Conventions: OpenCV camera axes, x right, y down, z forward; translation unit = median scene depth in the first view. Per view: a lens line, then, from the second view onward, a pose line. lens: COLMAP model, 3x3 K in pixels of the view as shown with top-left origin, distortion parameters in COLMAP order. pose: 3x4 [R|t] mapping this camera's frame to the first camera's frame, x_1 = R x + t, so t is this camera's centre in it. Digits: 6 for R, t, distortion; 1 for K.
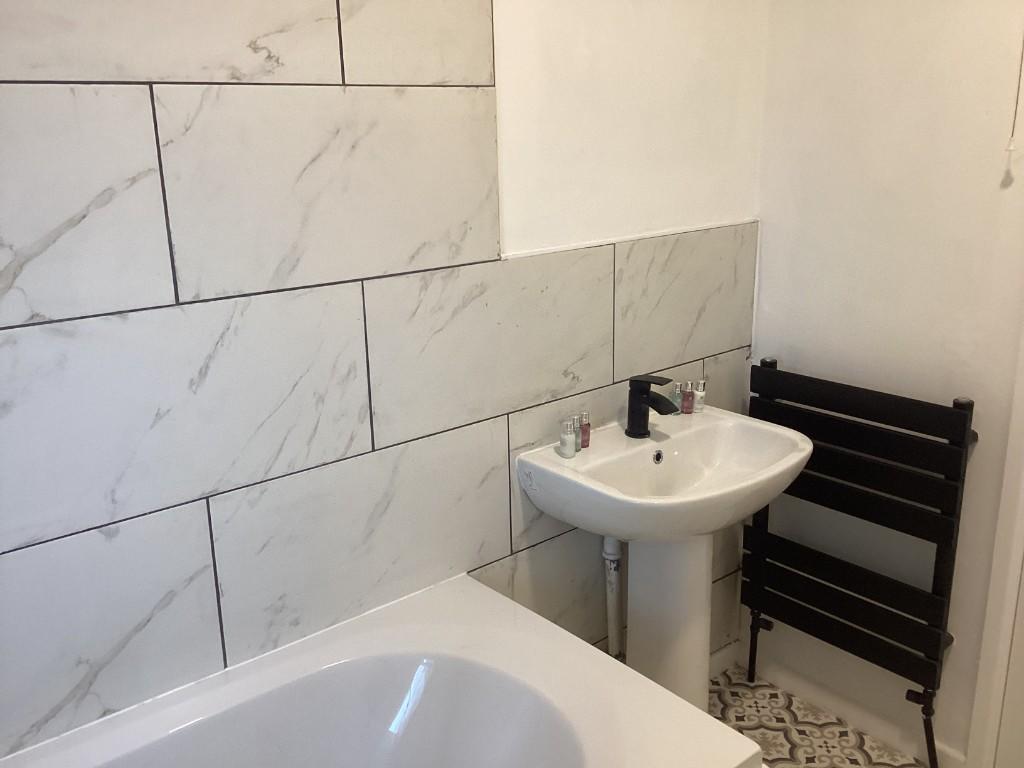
lens RADIAL K [[945.9, 0, 512.0], [0, 945.9, 384.0], [0, 0, 1]] dist [0.147874, -0.246354]
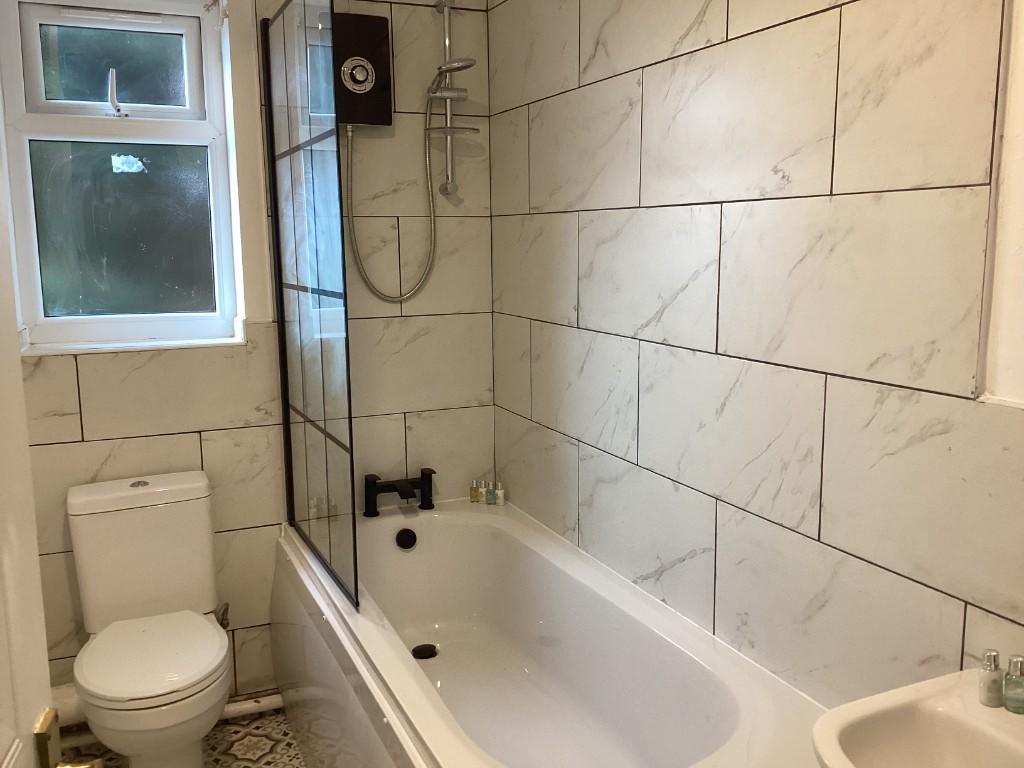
lens RADIAL K [[945.9, 0, 512.0], [0, 945.9, 384.0], [0, 0, 1]] dist [0.147874, -0.246354]
pose [[-0.290655, 0.167458, -0.942060, 0.949450], [-0.248567, 0.937548, 0.243347, -0.272952], [0.923977, 0.304895, -0.230879, 0.939085]]
